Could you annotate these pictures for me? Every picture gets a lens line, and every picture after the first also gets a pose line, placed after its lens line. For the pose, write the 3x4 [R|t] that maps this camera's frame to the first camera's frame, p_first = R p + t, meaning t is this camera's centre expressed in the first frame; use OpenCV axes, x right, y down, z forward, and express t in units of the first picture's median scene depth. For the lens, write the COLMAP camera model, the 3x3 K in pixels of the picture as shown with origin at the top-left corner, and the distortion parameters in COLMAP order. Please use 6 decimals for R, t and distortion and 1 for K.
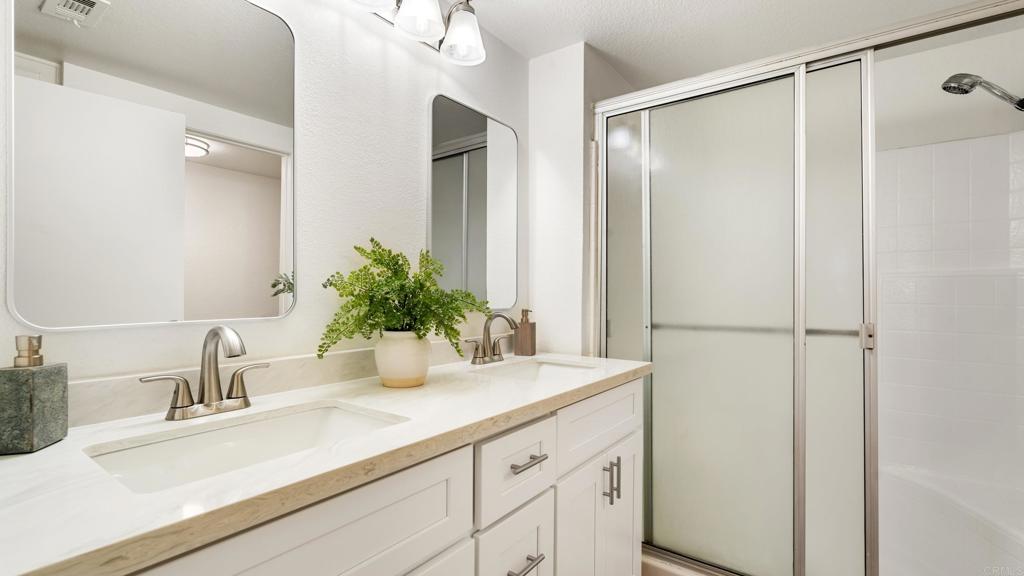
lens RADIAL K [[461.7, 0, 513.8], [0, 461.7, 290.1], [0, 0, 1]] dist [-0.002433, 0.000068]
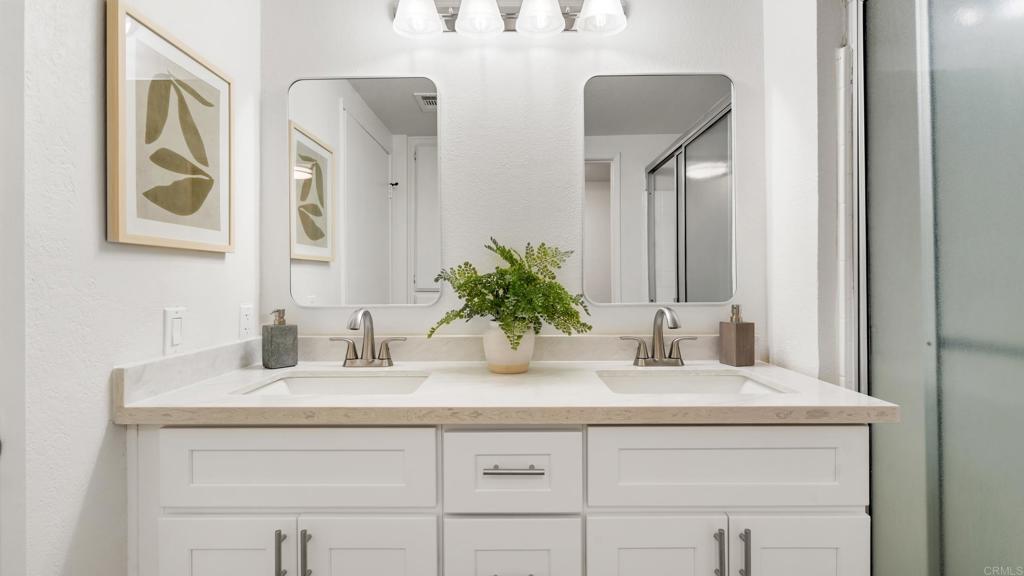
lens RADIAL K [[461.7, 0, 514.1], [0, 461.7, 285.0], [0, 0, 1]] dist [-0.002433, 0.000068]
pose [[0.592423, -0.005156, -0.805610, 0.797279], [0.011559, 0.999931, 0.002100, 0.003724], [0.805544, -0.010556, 0.592442, 0.472138]]
